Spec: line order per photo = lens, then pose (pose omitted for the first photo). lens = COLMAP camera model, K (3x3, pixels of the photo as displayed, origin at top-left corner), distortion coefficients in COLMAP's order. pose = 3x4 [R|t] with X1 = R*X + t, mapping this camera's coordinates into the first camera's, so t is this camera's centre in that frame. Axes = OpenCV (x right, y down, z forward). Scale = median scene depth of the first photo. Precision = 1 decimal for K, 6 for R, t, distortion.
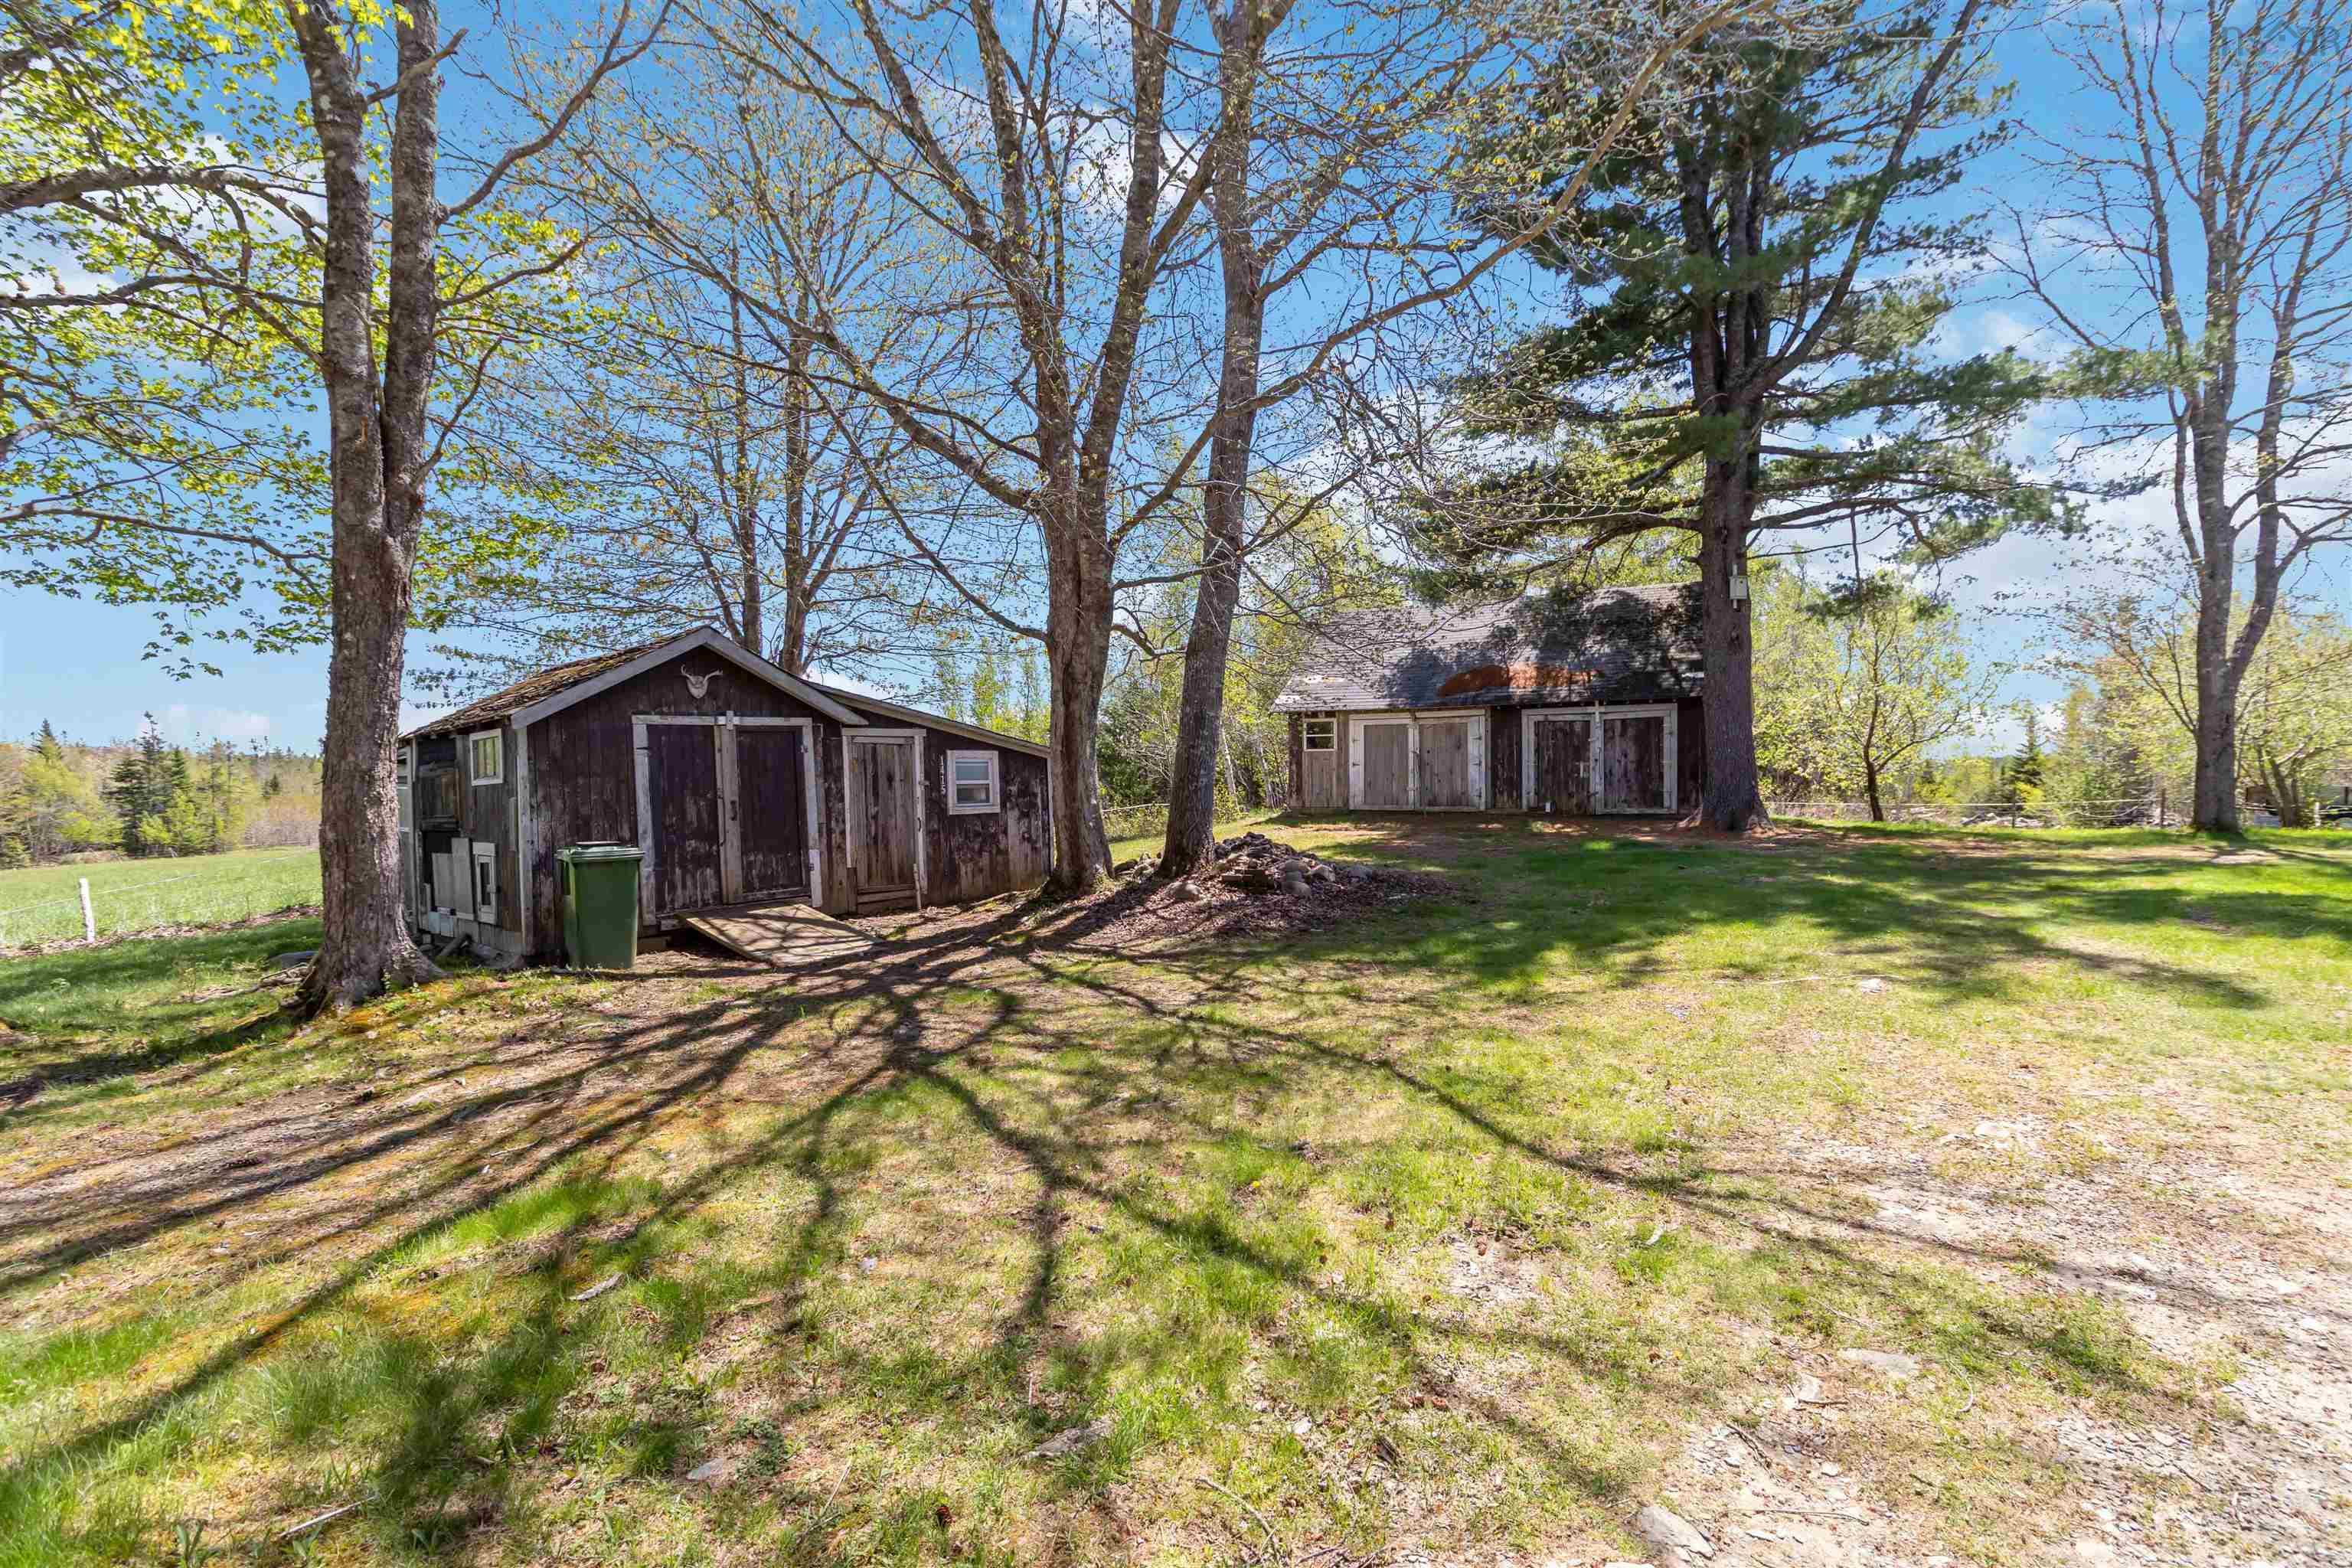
lens RADIAL K [[1063.6, 0, 1194.6], [0, 1063.6, 784.8], [0, 0, 1]] dist [-0.001811, -0.000001]
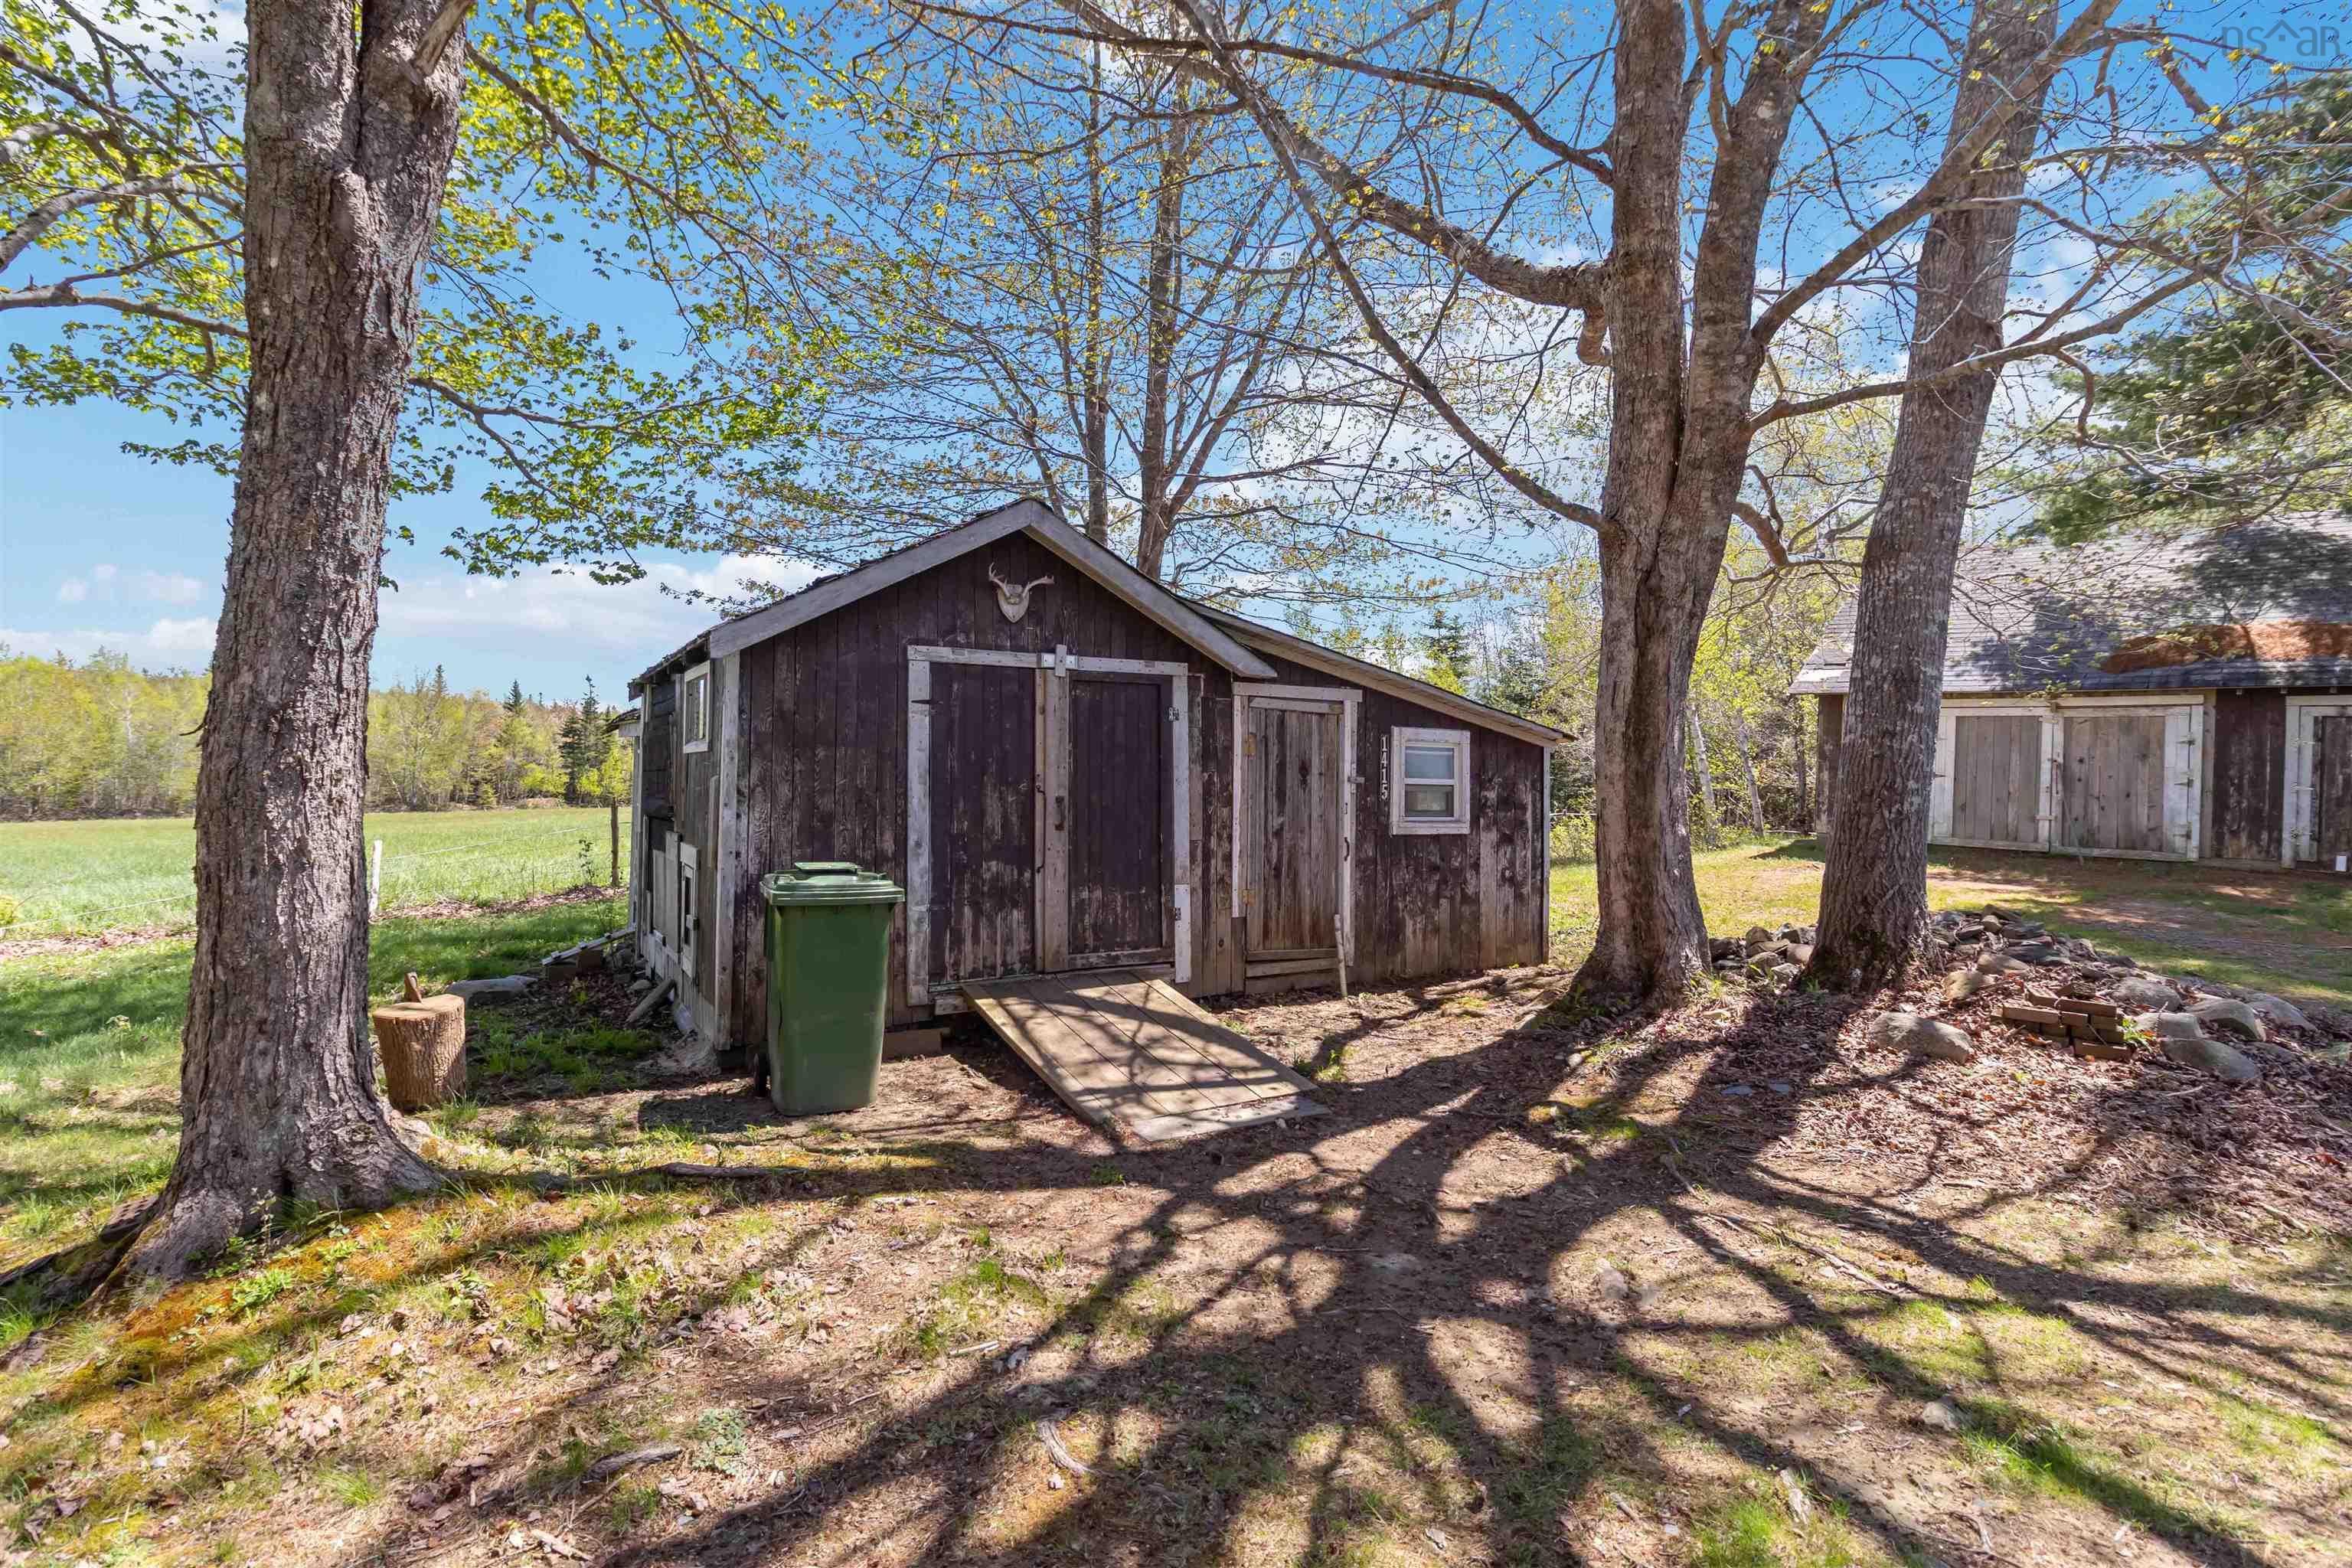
lens RADIAL K [[1145.0, 0, 1174.1], [0, 1145.0, 756.3], [0, 0, 1]] dist [0.000216, 0.000104]
pose [[0.950102, 0.040804, -0.309260, -0.164095], [-0.046244, 0.998877, -0.010276, -0.003591], [0.308493, 0.024065, 0.950922, 0.382321]]
